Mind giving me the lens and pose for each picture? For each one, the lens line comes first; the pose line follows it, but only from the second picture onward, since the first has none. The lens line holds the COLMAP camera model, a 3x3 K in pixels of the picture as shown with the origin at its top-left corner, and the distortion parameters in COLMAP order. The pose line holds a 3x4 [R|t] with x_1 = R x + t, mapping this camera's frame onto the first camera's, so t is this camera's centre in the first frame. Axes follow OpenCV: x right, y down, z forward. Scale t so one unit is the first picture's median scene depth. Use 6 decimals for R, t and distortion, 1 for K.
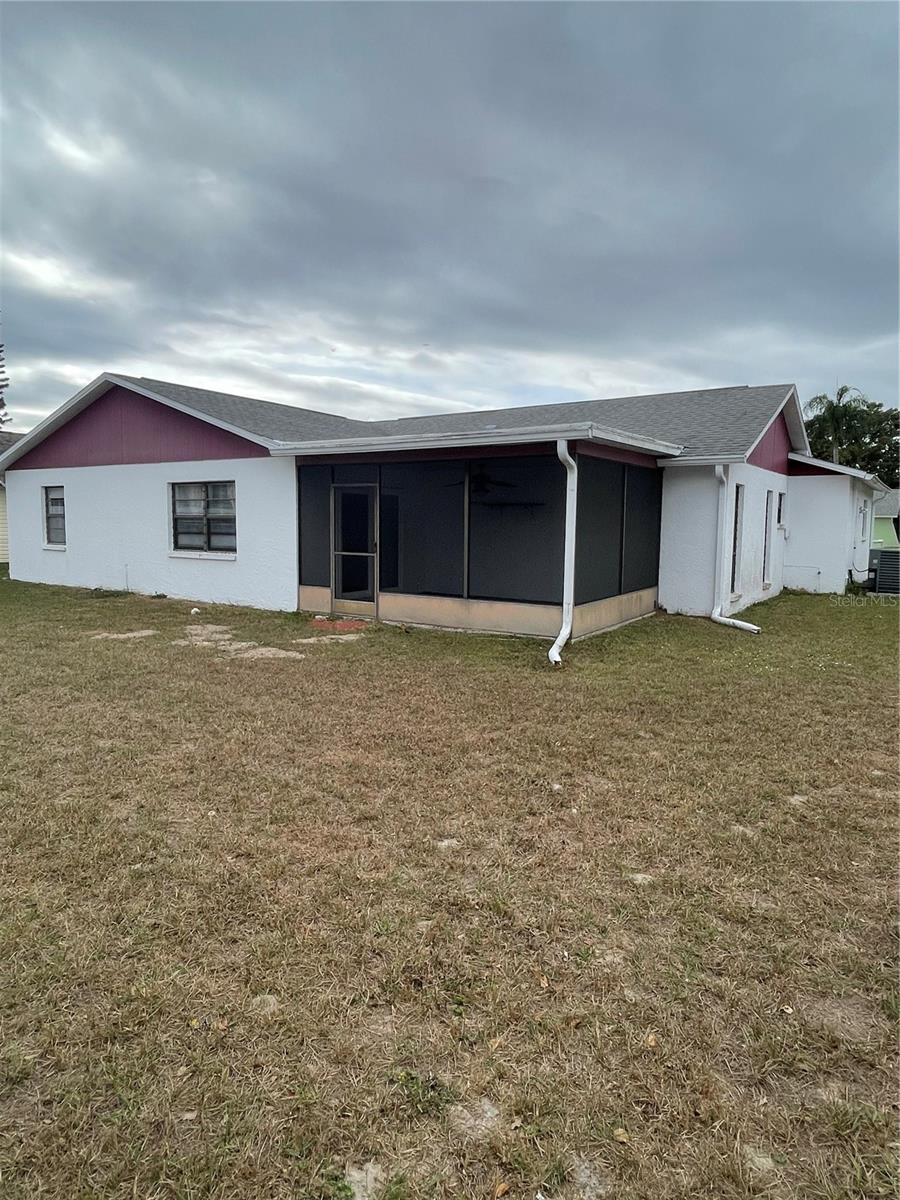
lens RADIAL K [[720.3, 0, 450.0], [0, 720.3, 600.0], [0, 0, 1]] dist [-0.007101, 0.003748]
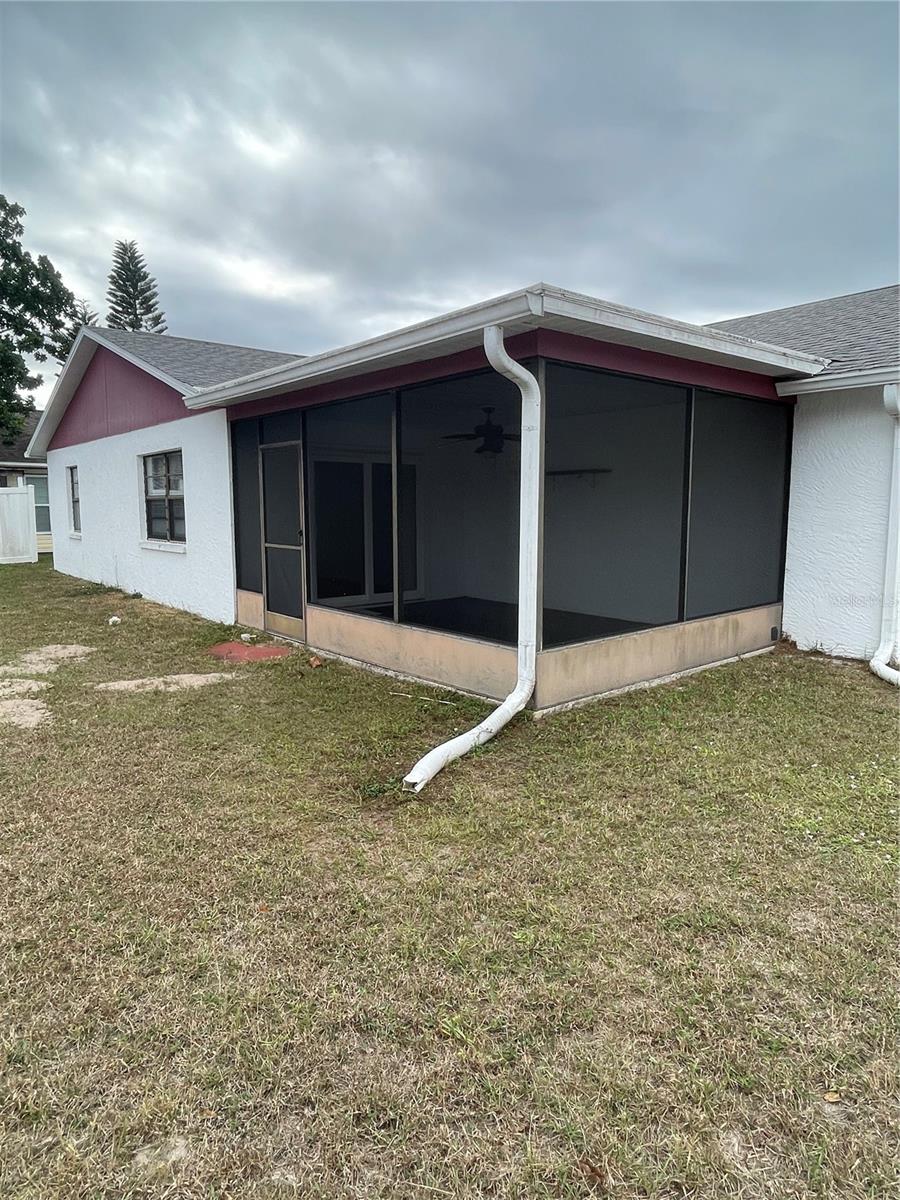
lens RADIAL K [[722.6, 0, 450.0], [0, 722.6, 600.0], [0, 0, 1]] dist [-0.005288, -0.001906]
pose [[0.959074, 0.025627, -0.281992, 0.305557], [-0.020270, 0.999555, 0.021899, -0.045424], [0.282428, -0.015287, 0.959167, 0.556804]]
